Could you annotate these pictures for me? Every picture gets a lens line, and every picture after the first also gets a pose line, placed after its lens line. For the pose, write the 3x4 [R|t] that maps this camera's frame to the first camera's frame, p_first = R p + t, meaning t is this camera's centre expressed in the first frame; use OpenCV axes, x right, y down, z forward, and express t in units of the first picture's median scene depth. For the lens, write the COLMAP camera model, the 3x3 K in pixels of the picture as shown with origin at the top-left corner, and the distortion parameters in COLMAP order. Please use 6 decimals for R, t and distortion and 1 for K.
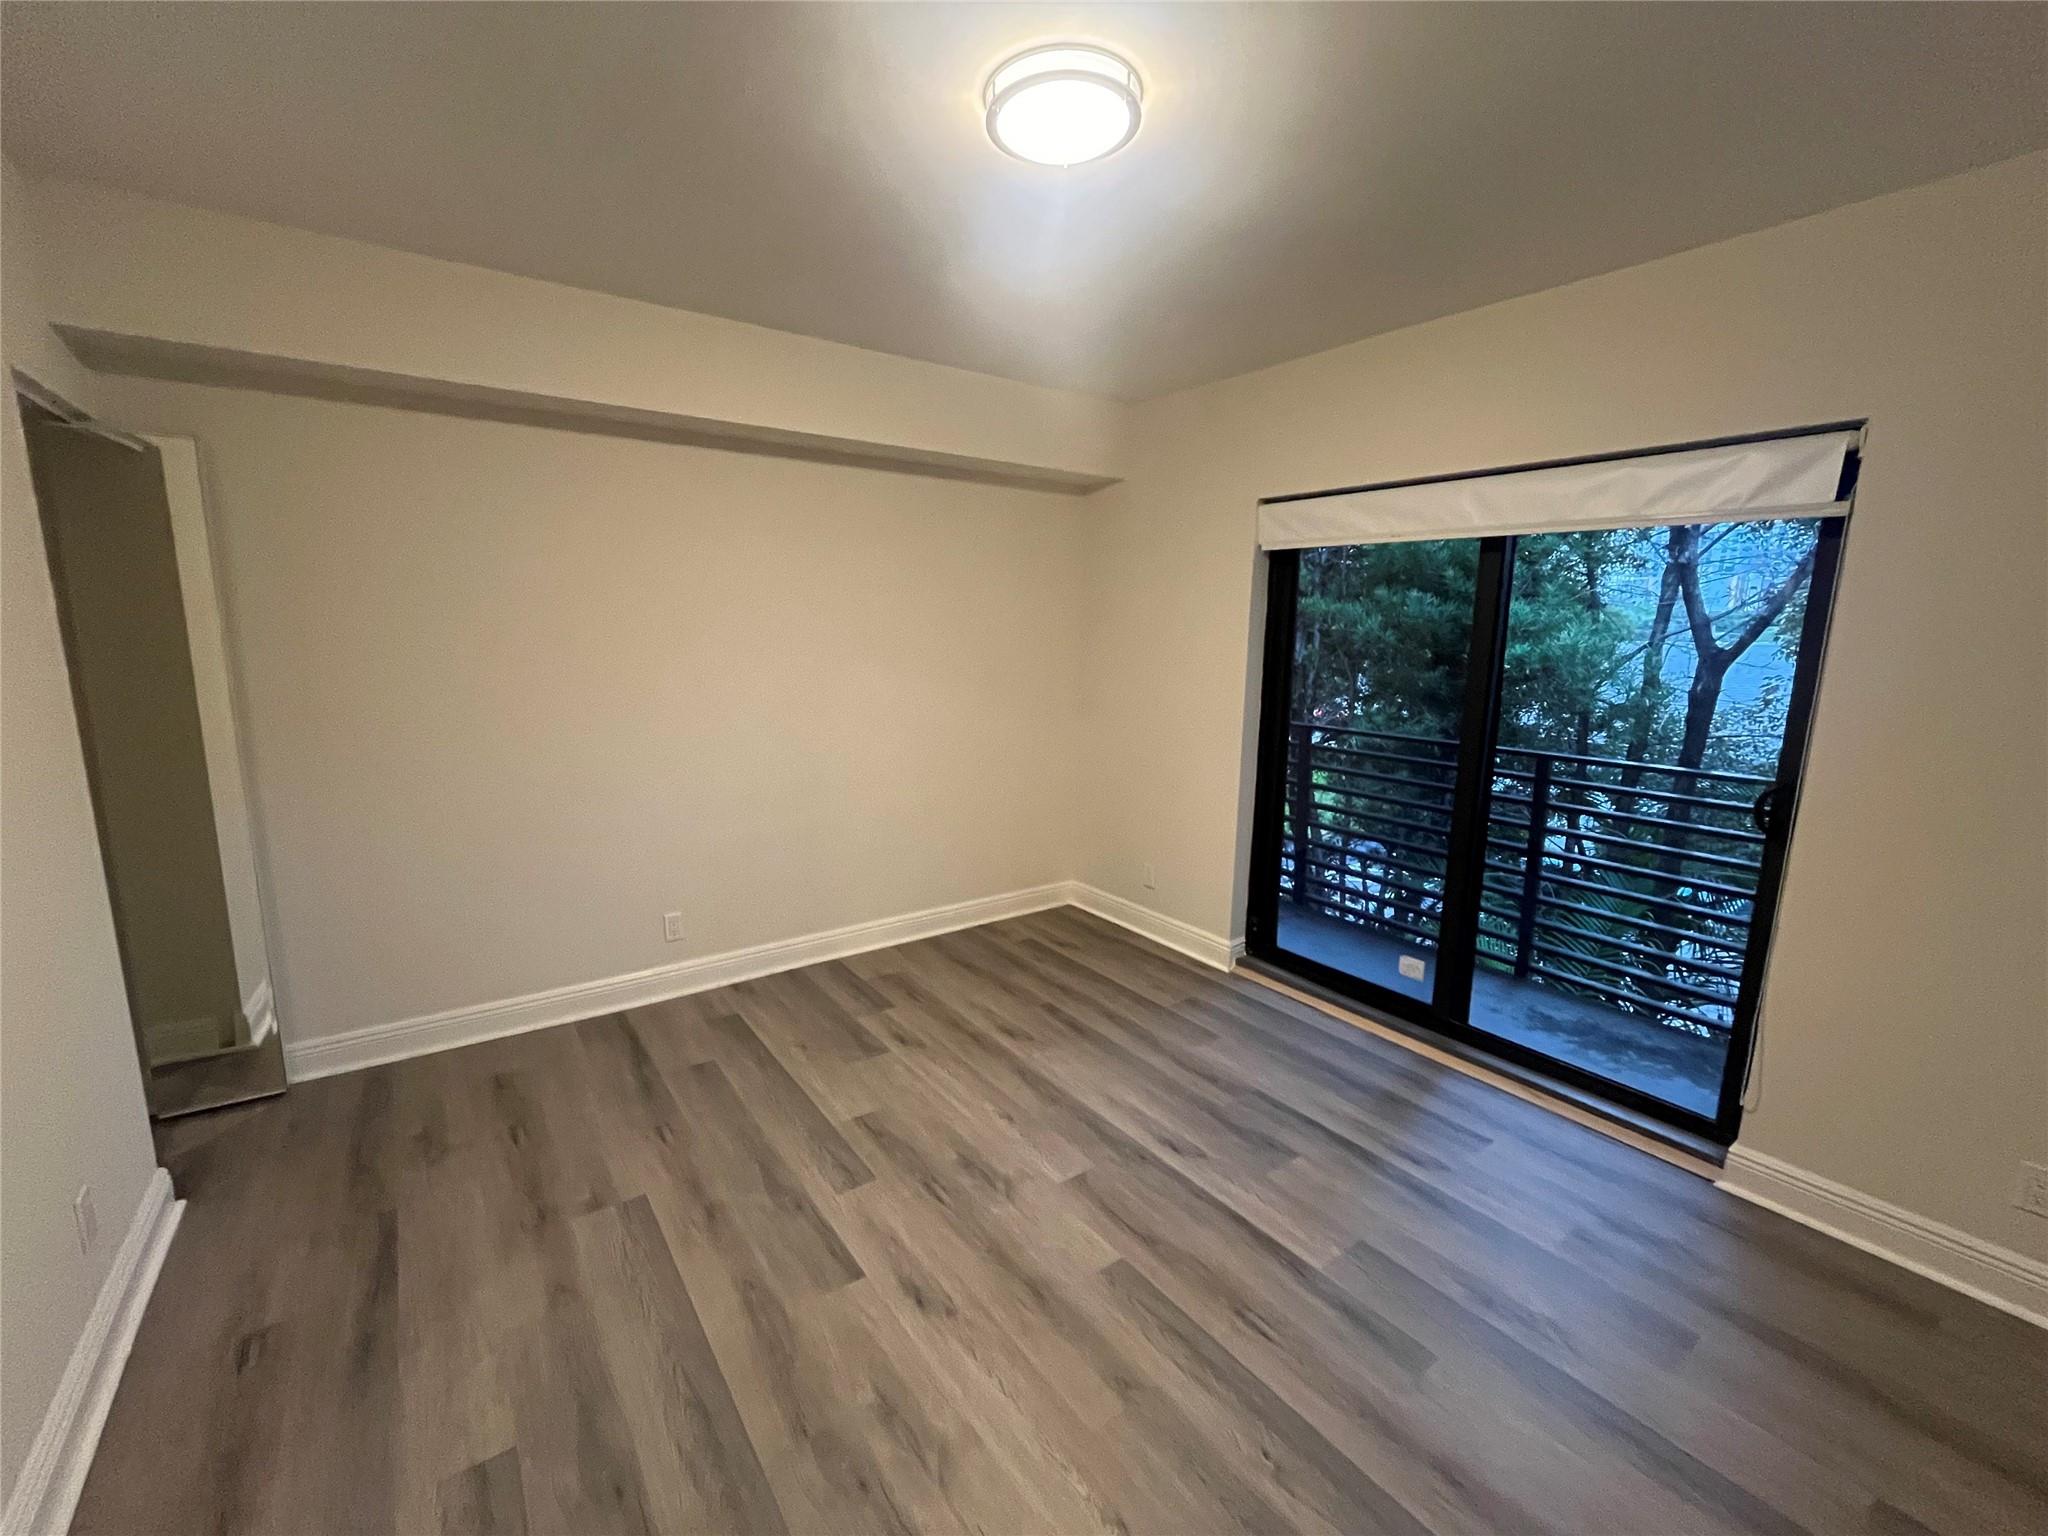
lens RADIAL K [[838.3, 0, 1024.0], [0, 838.3, 768.0], [0, 0, 1]] dist [-0.000203, 0.000035]
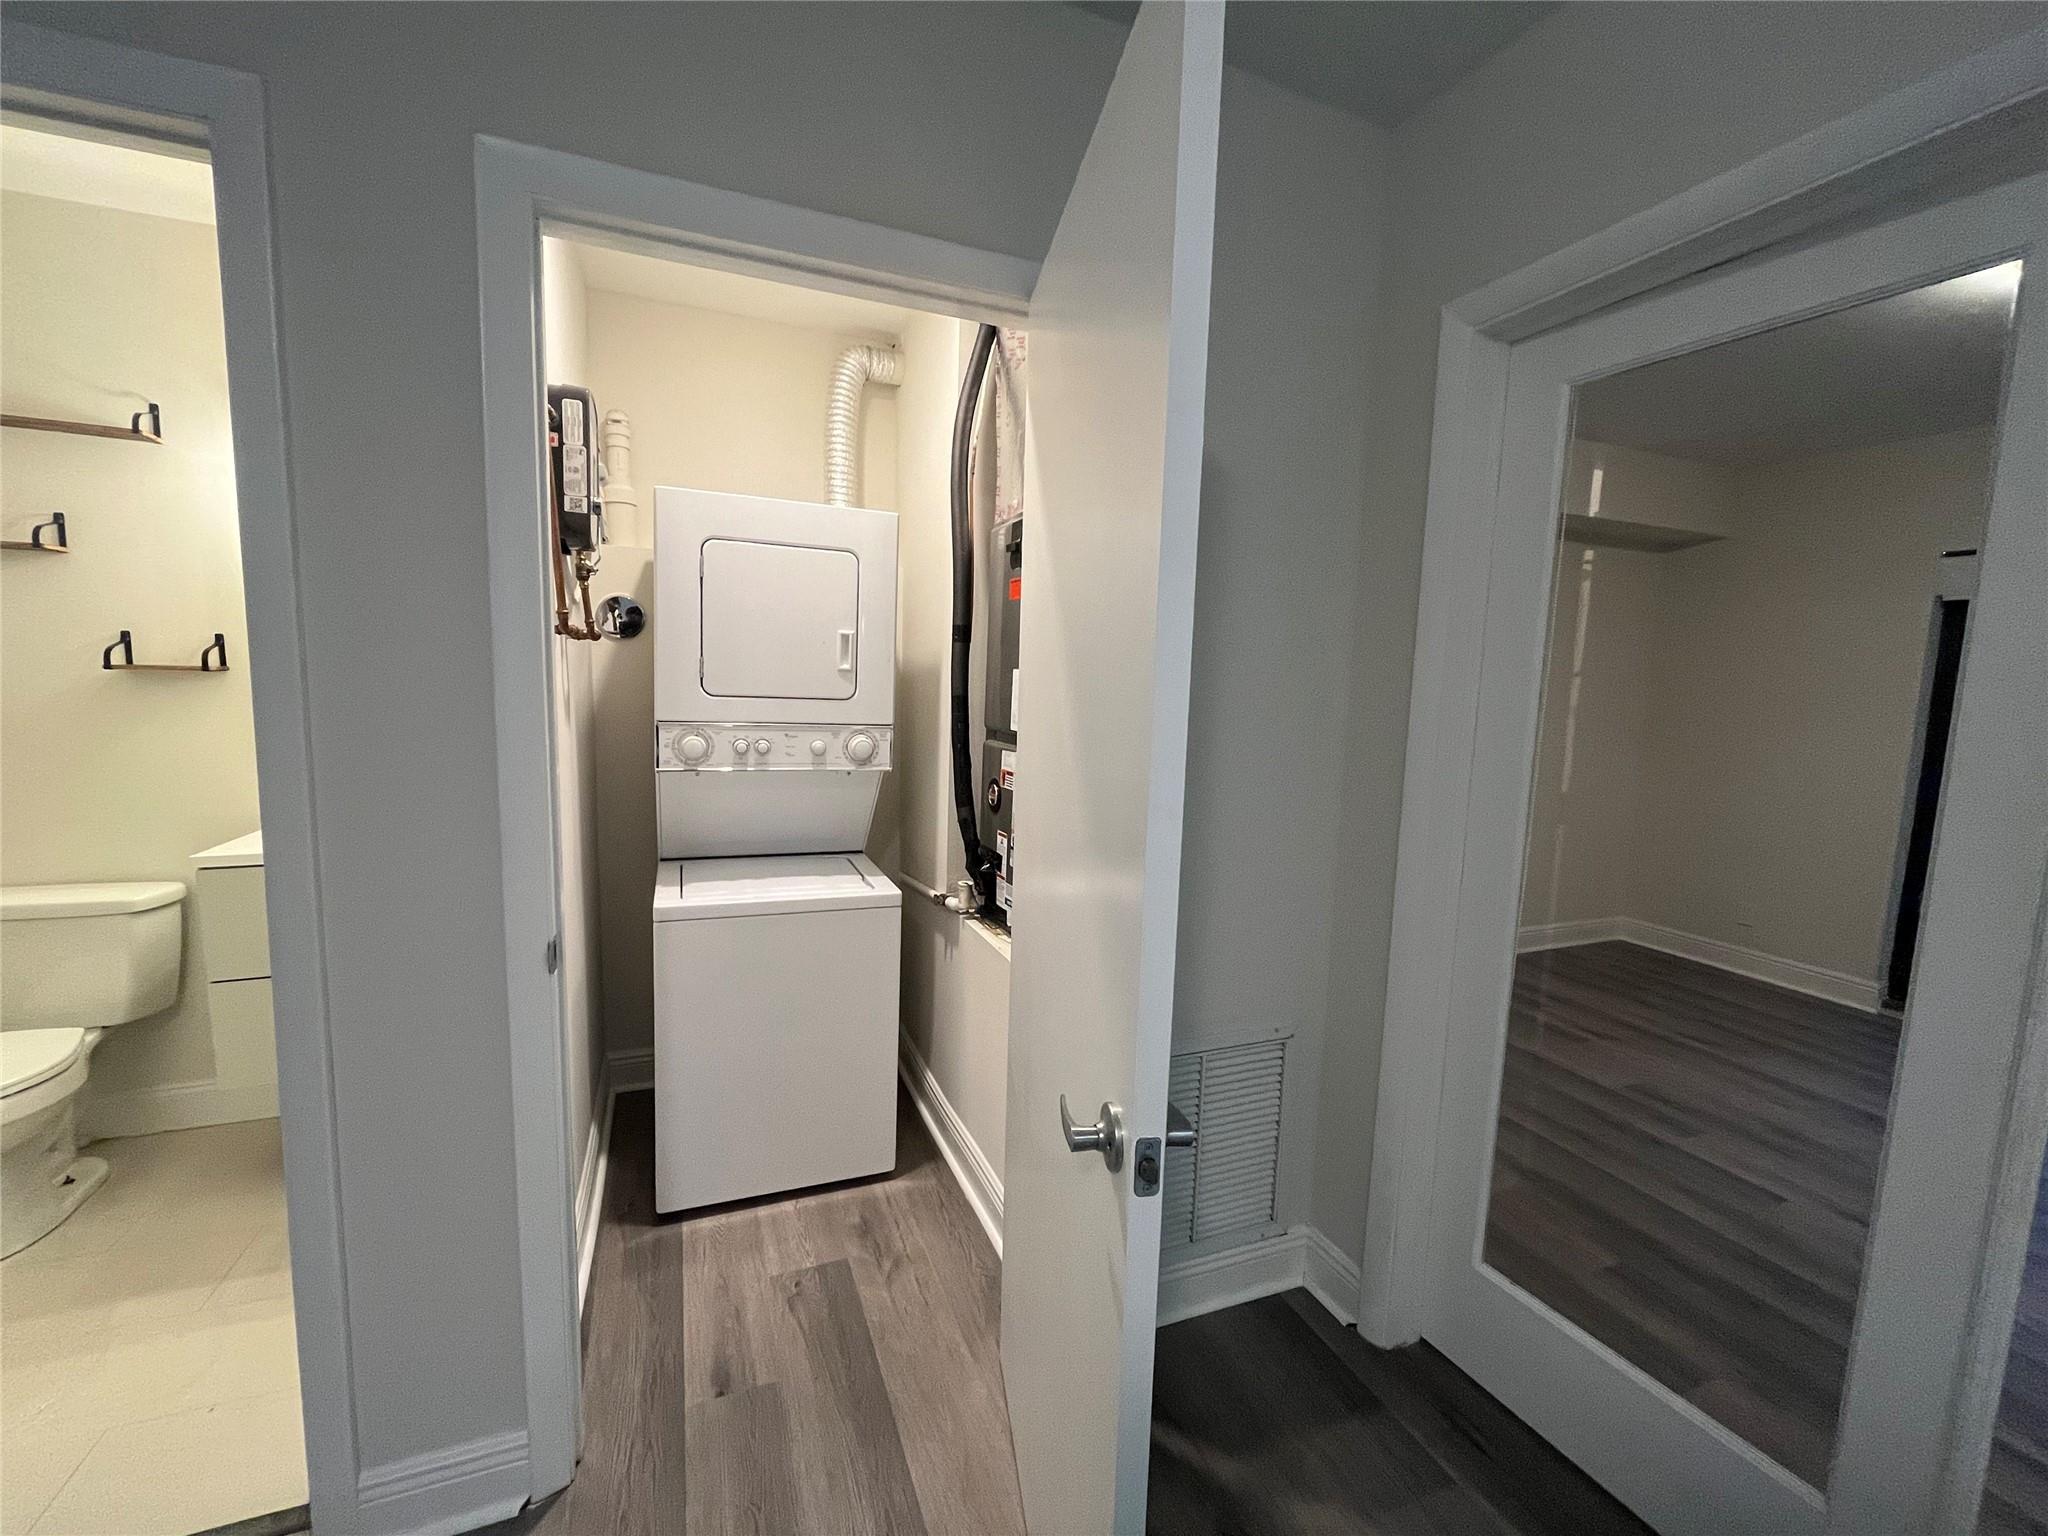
lens RADIAL K [[831.4, 0, 1016.9], [0, 831.4, 774.0], [0, 0, 1]] dist [-0.001661, -0.000278]
pose [[0.969845, 0.047210, -0.239106, -0.568389], [-0.061962, 0.996586, -0.054556, 0.079677], [0.235714, 0.067726, 0.969460, -0.245317]]
